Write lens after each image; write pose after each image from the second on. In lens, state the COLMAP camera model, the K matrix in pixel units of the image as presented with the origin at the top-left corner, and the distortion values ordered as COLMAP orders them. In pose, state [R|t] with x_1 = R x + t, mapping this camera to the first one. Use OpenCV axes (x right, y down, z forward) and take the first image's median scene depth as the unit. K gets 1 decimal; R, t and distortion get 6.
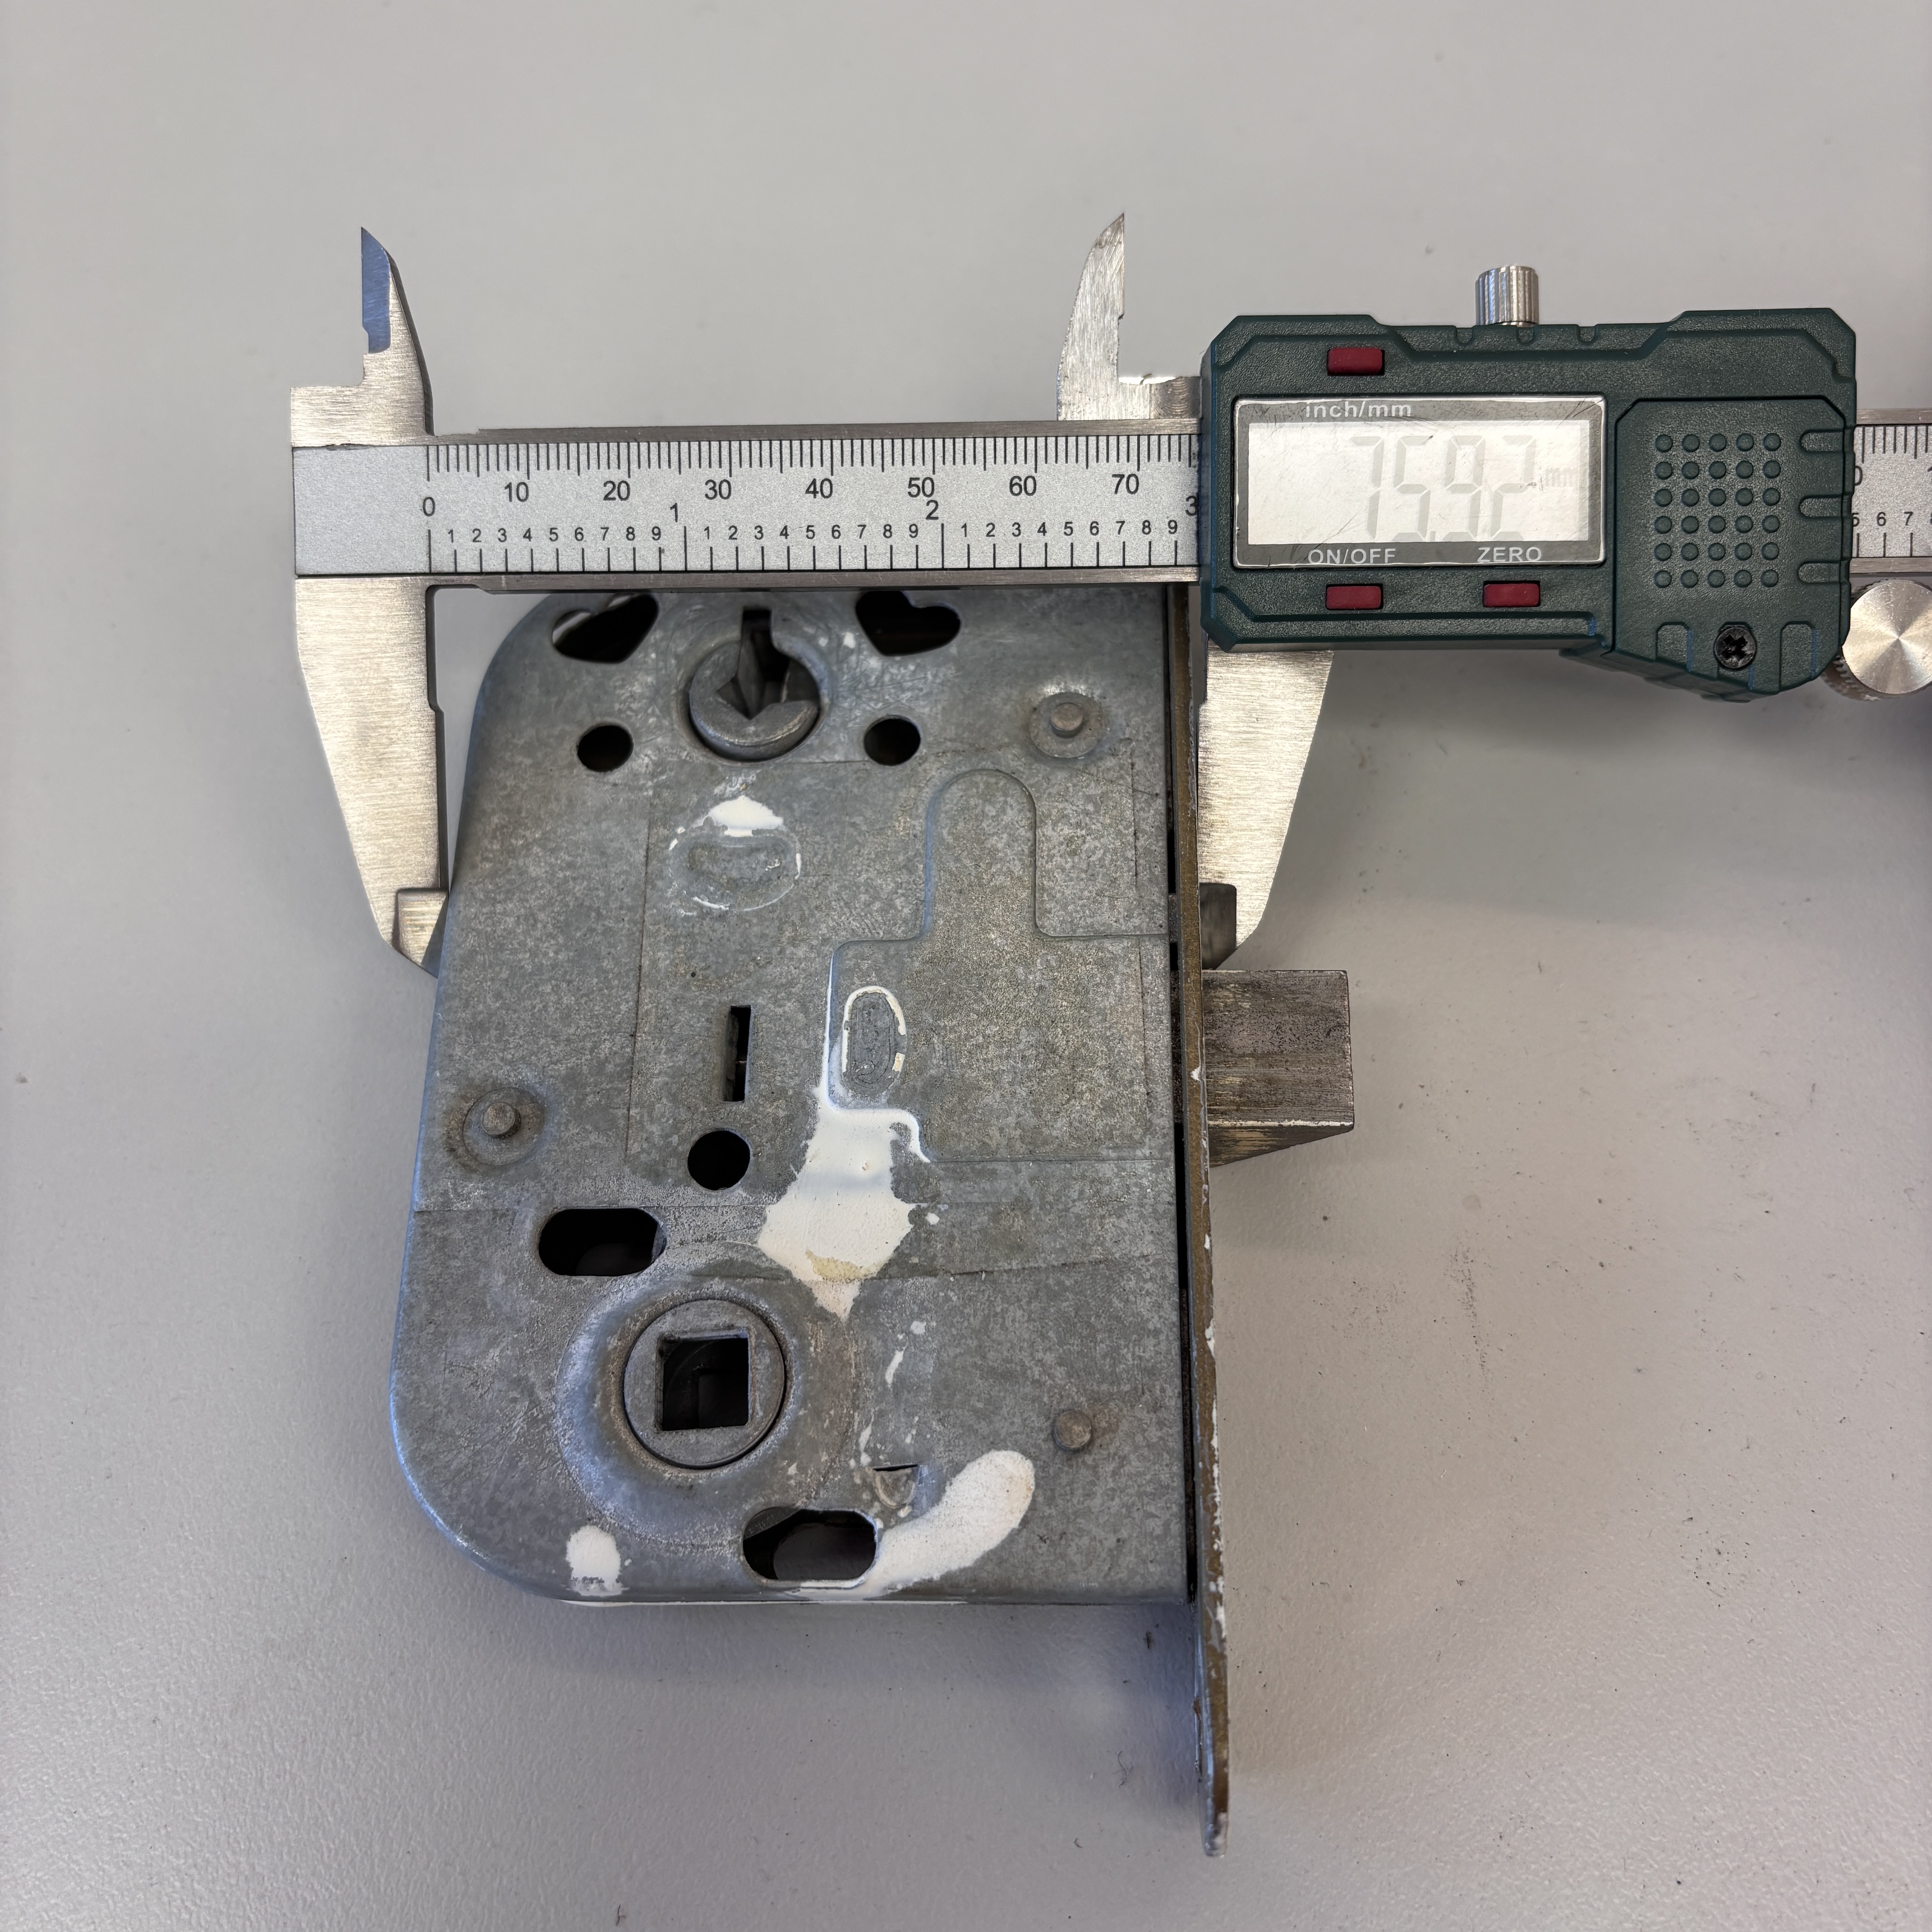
lens RADIAL K [[2045.4, 0, 966.0], [0, 2045.4, 966.0], [0, 0, 1]] dist [0.200928, -0.955058]
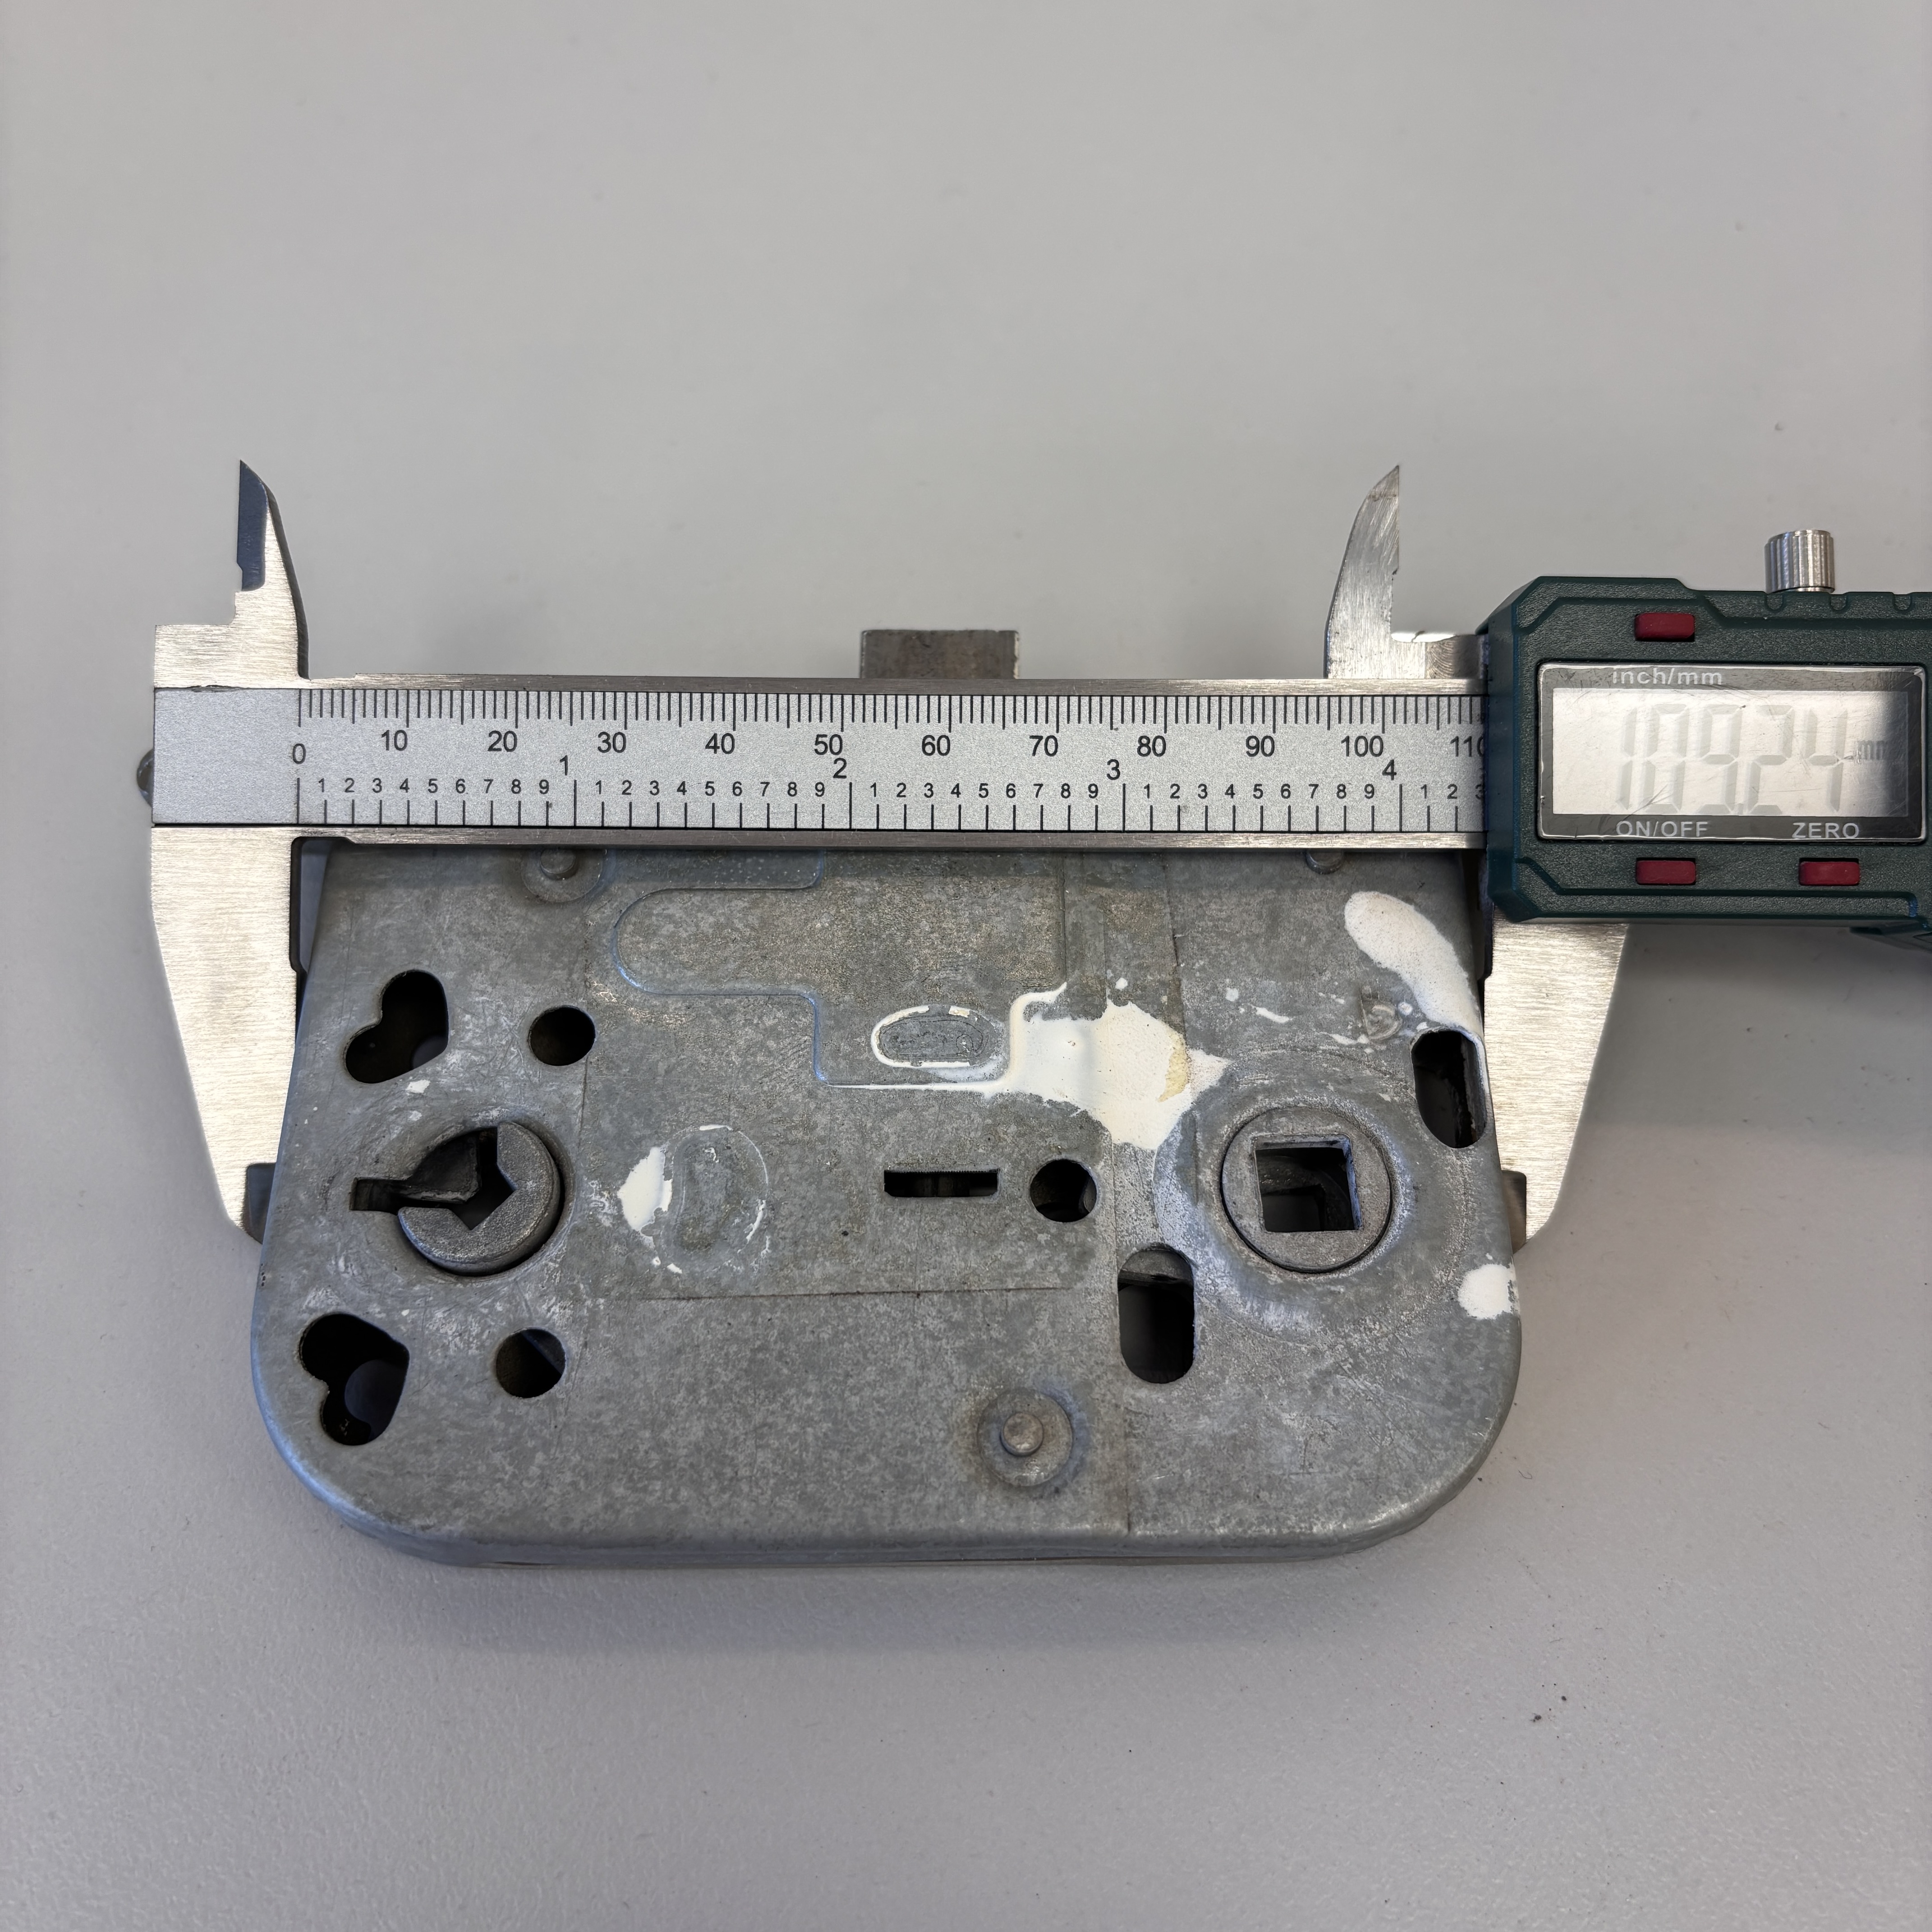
lens RADIAL K [[2045.4, 0, 966.0], [0, 2045.4, 966.0], [0, 0, 1]] dist [0.200928, -0.955058]
pose [[-0.023667, -0.851988, 0.523026, -0.517880], [0.910872, 0.197236, 0.362506, -0.302438], [-0.412011, 0.484989, 0.771384, 0.255311]]
